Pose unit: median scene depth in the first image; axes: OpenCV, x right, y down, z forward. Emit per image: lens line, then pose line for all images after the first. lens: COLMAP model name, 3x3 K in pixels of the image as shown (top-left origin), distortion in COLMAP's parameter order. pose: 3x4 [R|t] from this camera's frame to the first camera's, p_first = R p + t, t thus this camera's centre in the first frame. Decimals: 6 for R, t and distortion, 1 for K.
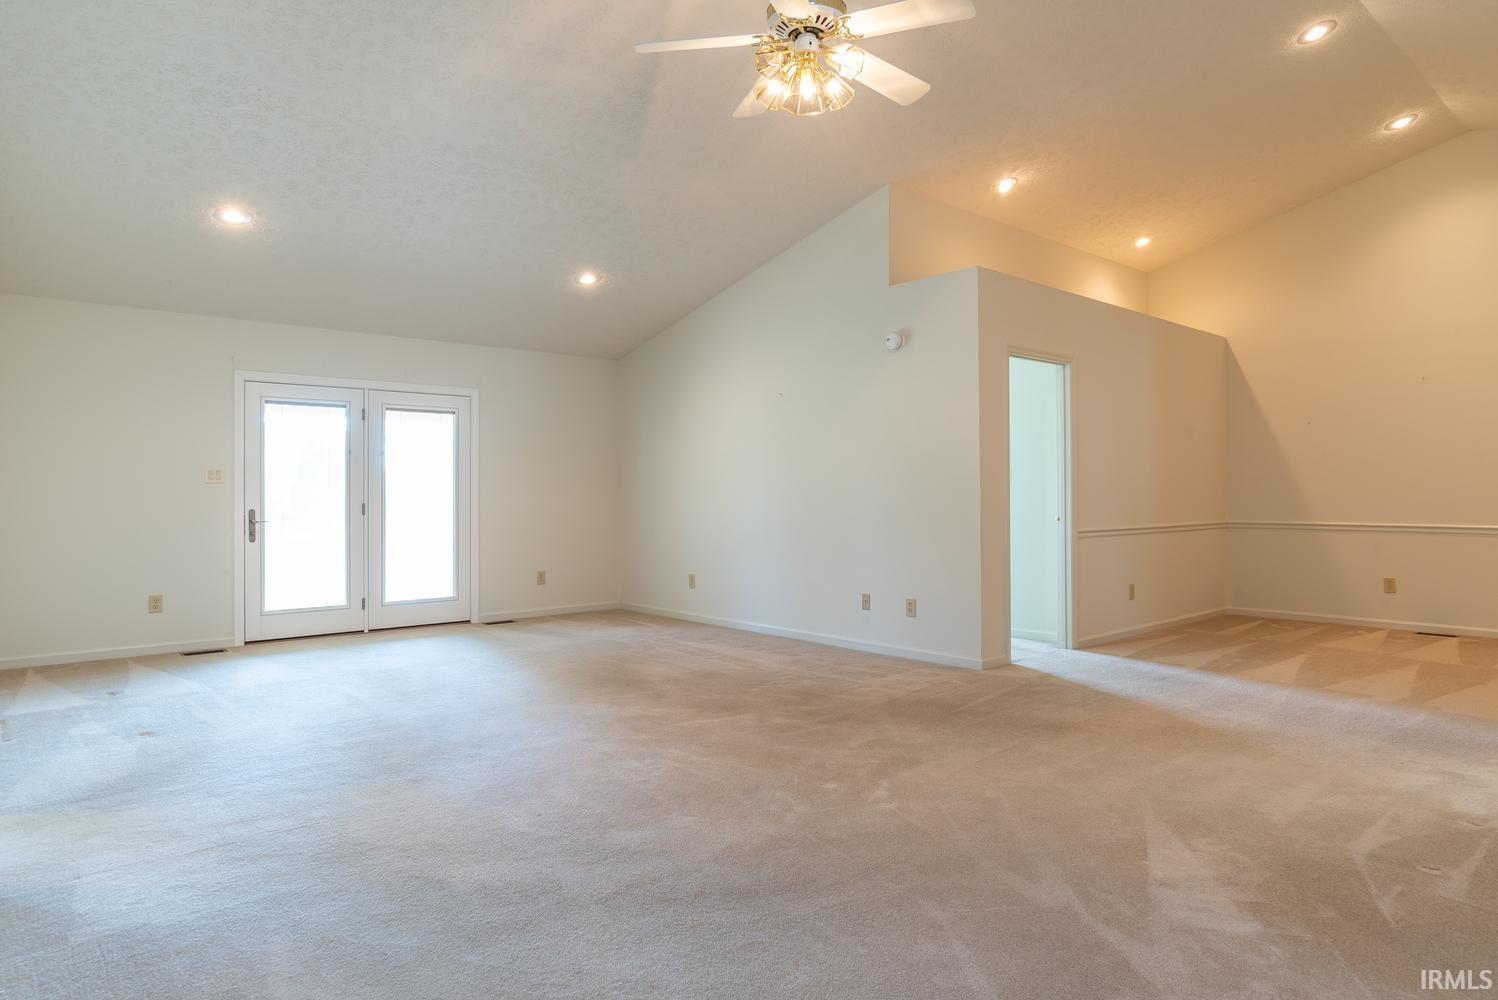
lens RADIAL K [[894.6, 0, 748.4], [0, 894.6, 487.6], [0, 0, 1]] dist [-0.033991, 0.019305]
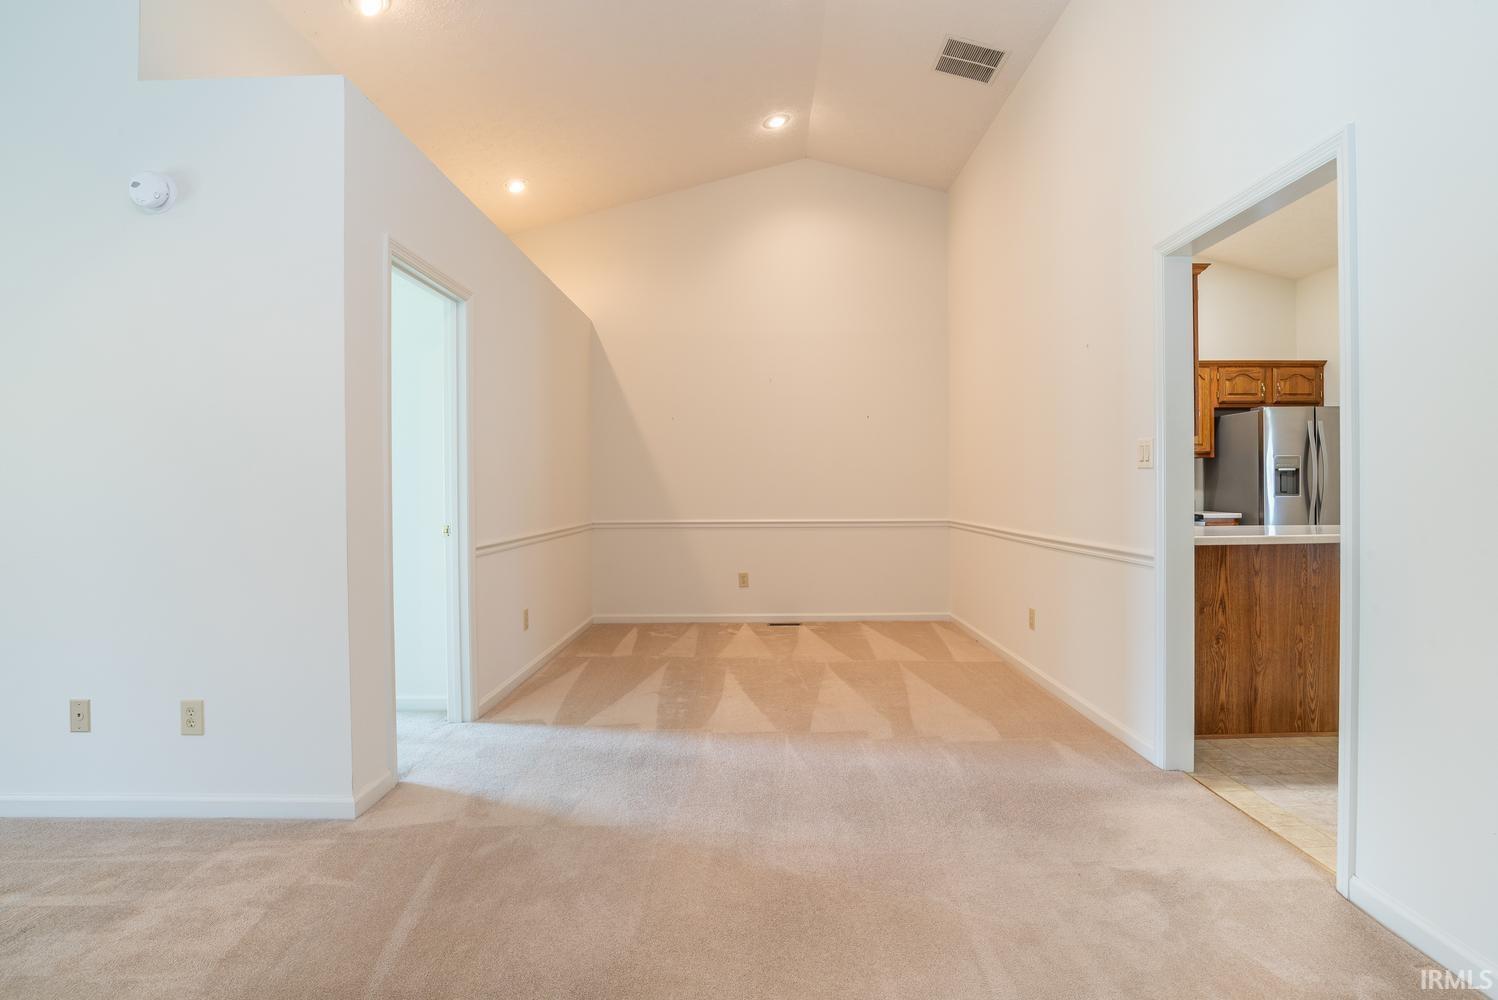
lens RADIAL K [[772.6, 0, 753.3], [0, 772.6, 490.4], [0, 0, 1]] dist [-0.053875, 0.022726]
pose [[0.656361, -0.003982, 0.754437, 0.064427], [-0.001433, 0.999978, 0.006525, 0.000895], [-0.754446, -0.005364, 0.656340, 0.451509]]
